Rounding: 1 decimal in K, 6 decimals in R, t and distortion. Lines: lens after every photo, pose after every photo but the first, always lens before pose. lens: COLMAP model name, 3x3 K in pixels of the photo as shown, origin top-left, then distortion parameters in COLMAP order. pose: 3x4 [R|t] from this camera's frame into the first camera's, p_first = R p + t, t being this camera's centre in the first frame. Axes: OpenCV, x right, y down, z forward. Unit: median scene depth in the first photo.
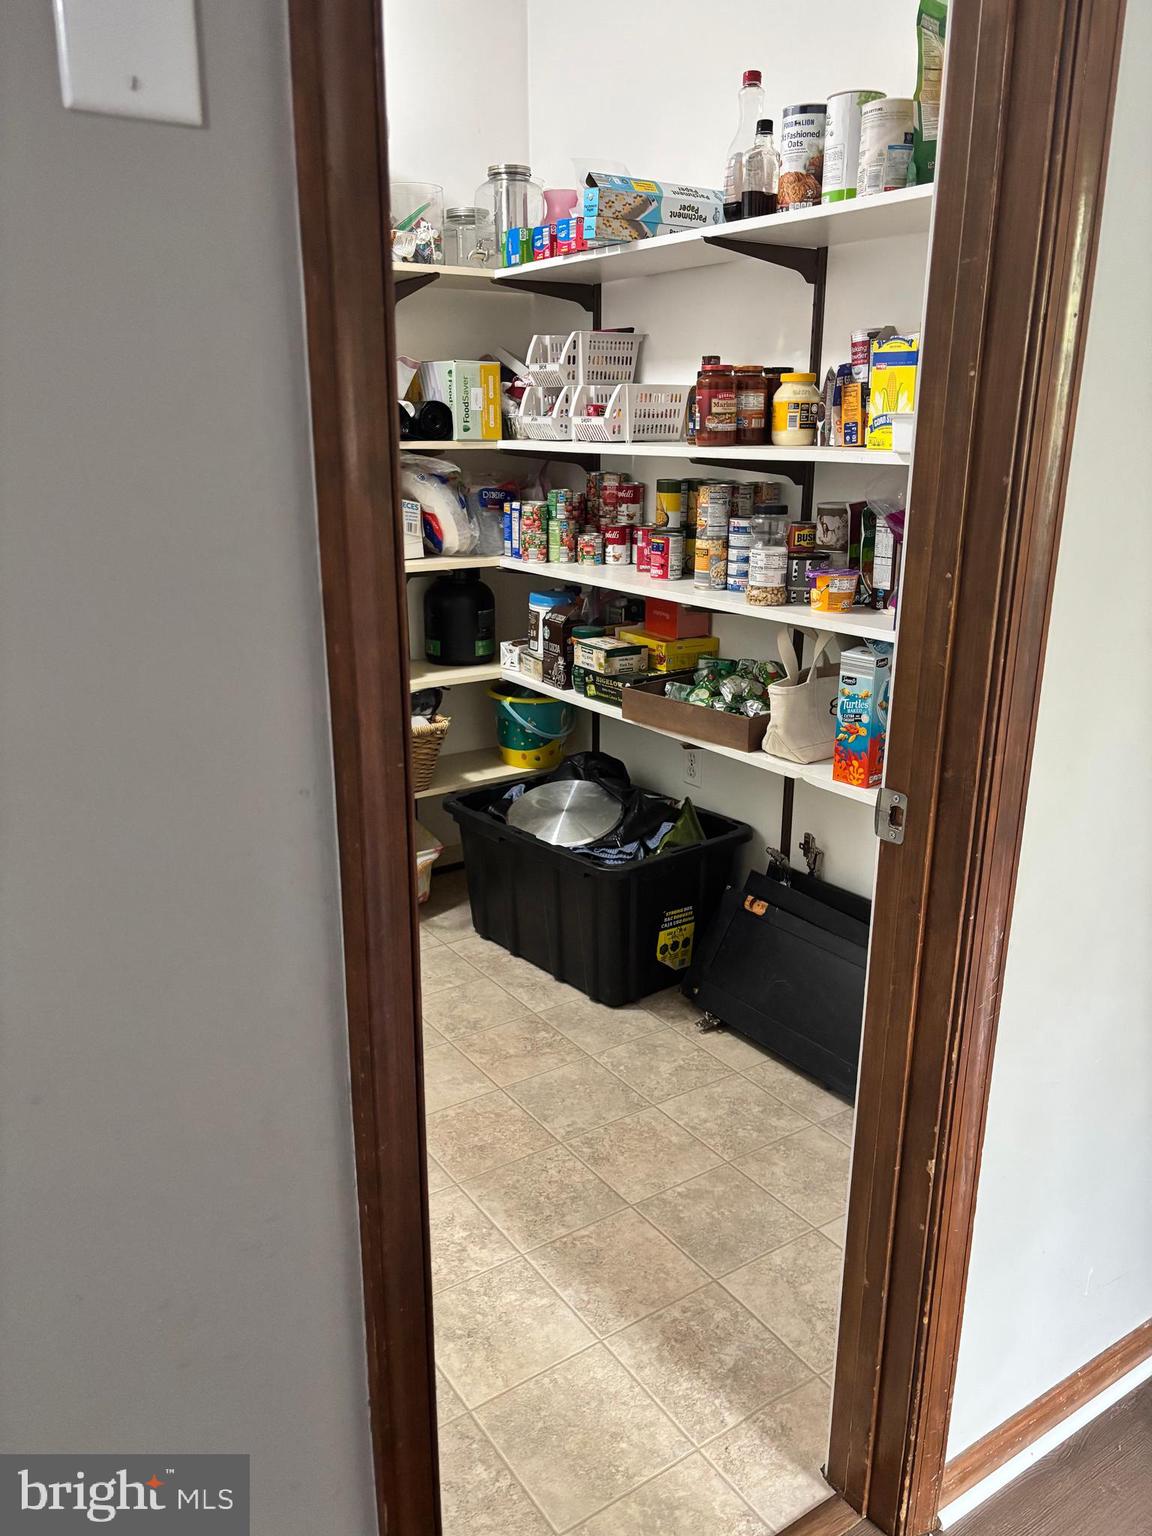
lens RADIAL K [[1145.9, 0, 575.4], [0, 1145.9, 772.3], [0, 0, 1]] dist [0.044161, -0.062018]
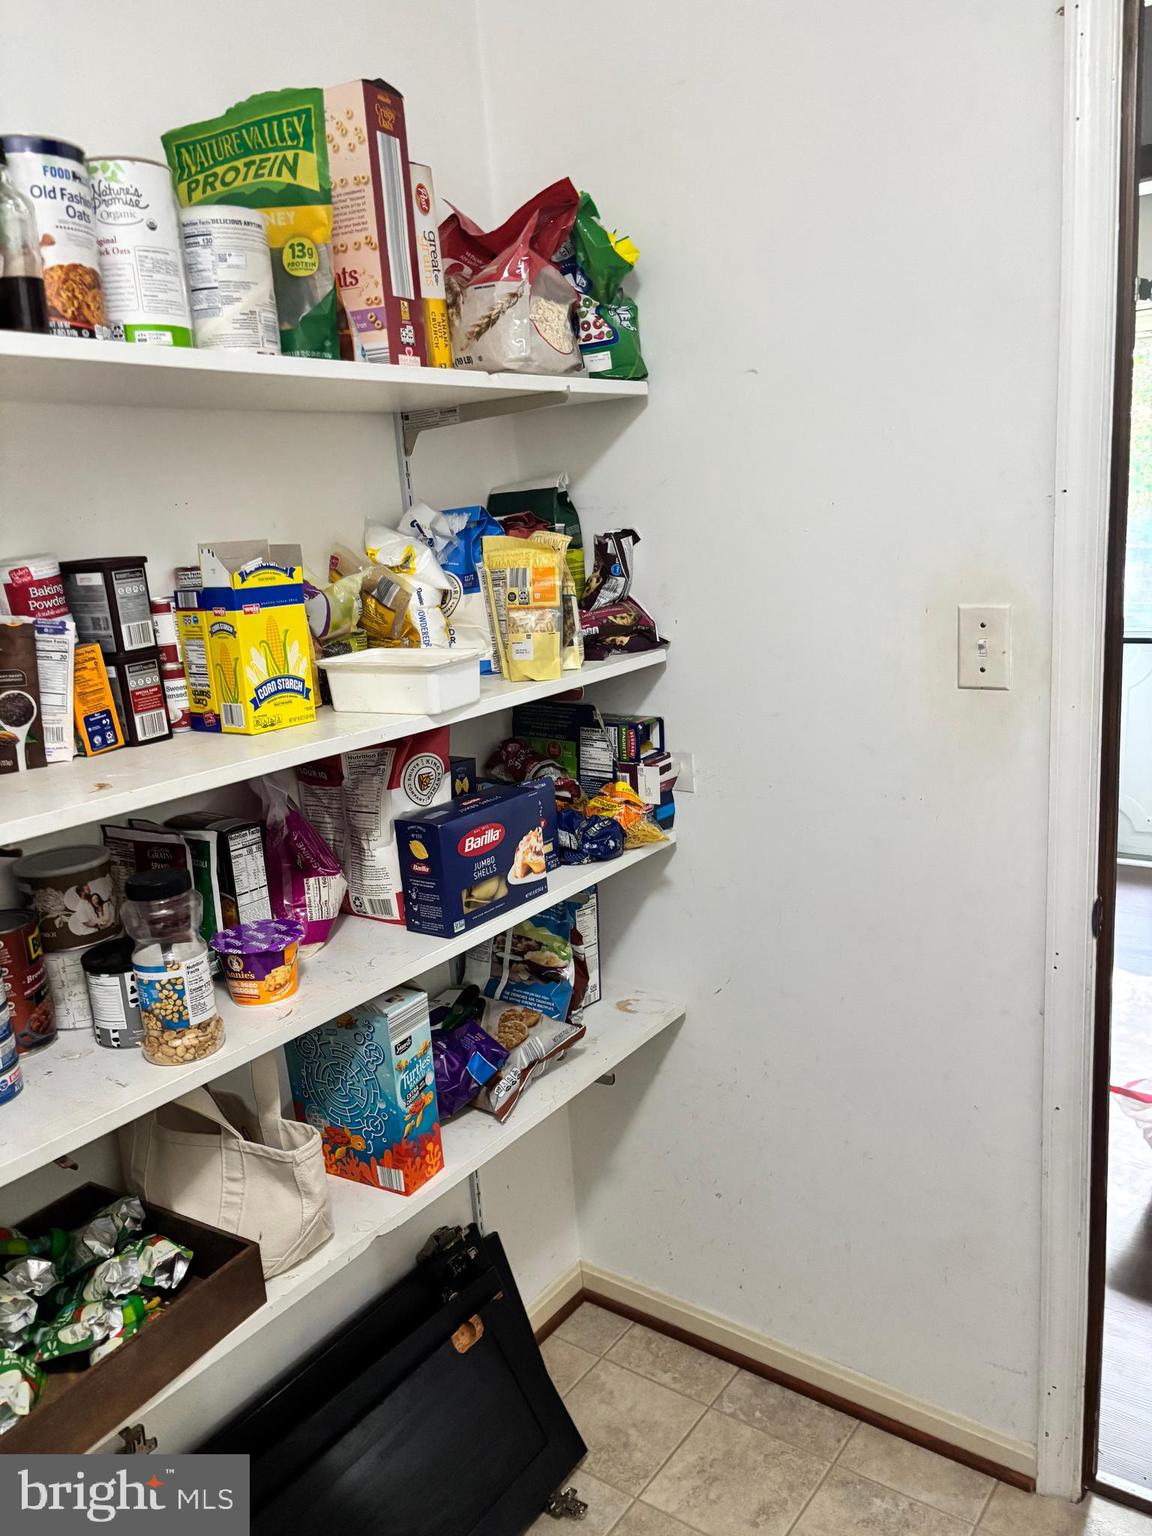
lens RADIAL K [[1145.9, 0, 575.4], [0, 1145.9, 772.3], [0, 0, 1]] dist [0.044161, -0.062018]
pose [[-0.342617, -0.182077, 0.921662, -0.388480], [0.345132, 0.888048, 0.303735, -0.392417], [-0.873783, 0.422160, -0.241420, 1.006764]]
